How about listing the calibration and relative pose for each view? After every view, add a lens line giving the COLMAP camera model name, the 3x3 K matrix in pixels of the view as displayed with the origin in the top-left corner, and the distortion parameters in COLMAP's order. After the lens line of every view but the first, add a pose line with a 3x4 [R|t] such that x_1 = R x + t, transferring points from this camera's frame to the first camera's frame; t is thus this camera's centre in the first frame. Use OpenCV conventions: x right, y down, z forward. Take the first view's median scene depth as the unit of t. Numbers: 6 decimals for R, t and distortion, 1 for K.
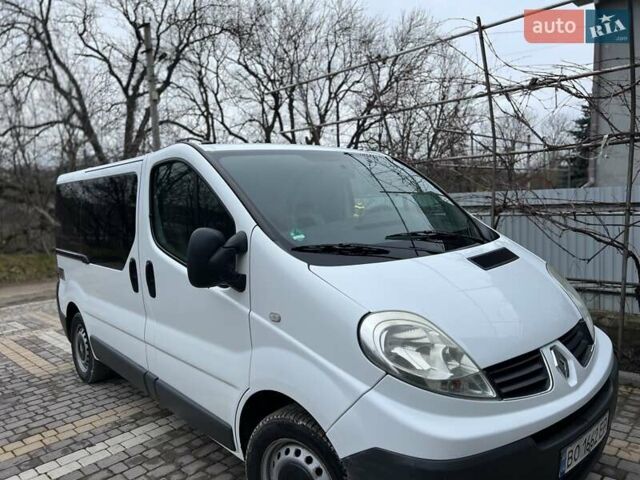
lens RADIAL K [[477.6, 0, 318.7], [0, 477.6, 242.2], [0, 0, 1]] dist [0.057227, -0.065479]
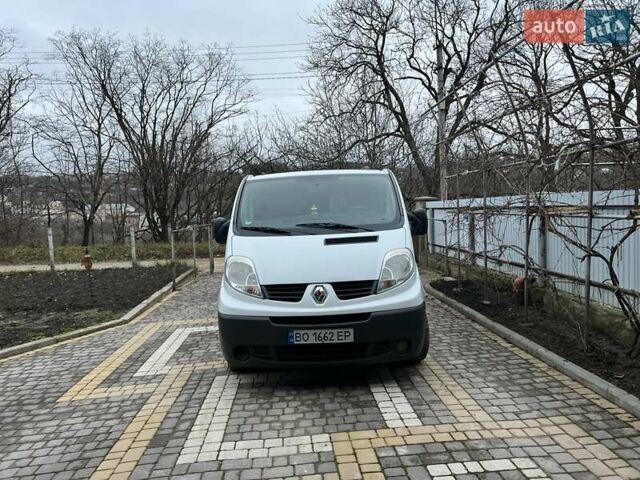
lens RADIAL K [[477.6, 0, 318.8], [0, 477.6, 236.3], [0, 0, 1]] dist [0.057227, -0.065479]
pose [[0.738052, 0.051496, -0.672776, 1.163568], [-0.049242, 0.998535, 0.022411, -0.010643], [0.672945, 0.016588, 0.739506, -0.253320]]
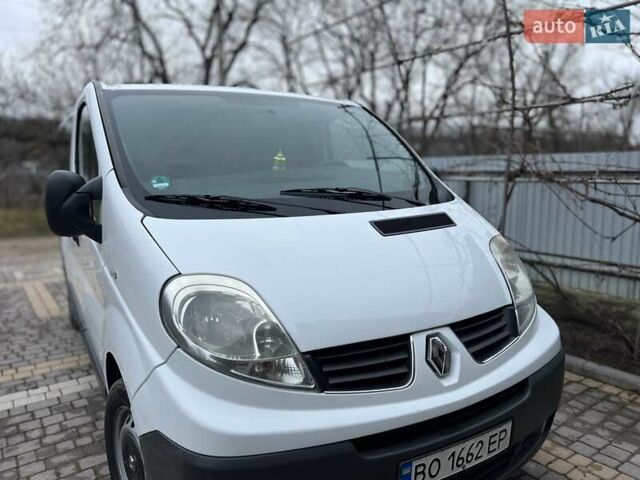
lens RADIAL K [[477.6, 0, 319.3], [0, 477.6, 243.3], [0, 0, 1]] dist [0.057227, -0.065479]
pose [[0.982117, 0.061732, -0.177863, 0.292484], [-0.049183, 0.996035, 0.074125, 0.011300], [0.181734, -0.064051, 0.981259, 0.131647]]
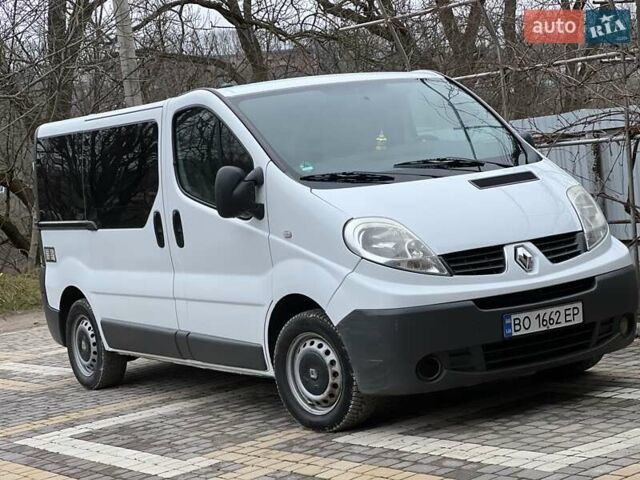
lens RADIAL K [[1401.9, 0, 341.8], [0, 1401.9, 252.8], [0, 0, 1]] dist [0.191739, 0.000000]
pose [[0.985806, -0.055193, -0.158560, 0.407305], [0.054017, 0.998471, -0.011720, 0.169837], [0.158964, 0.002989, 0.987280, -1.677198]]
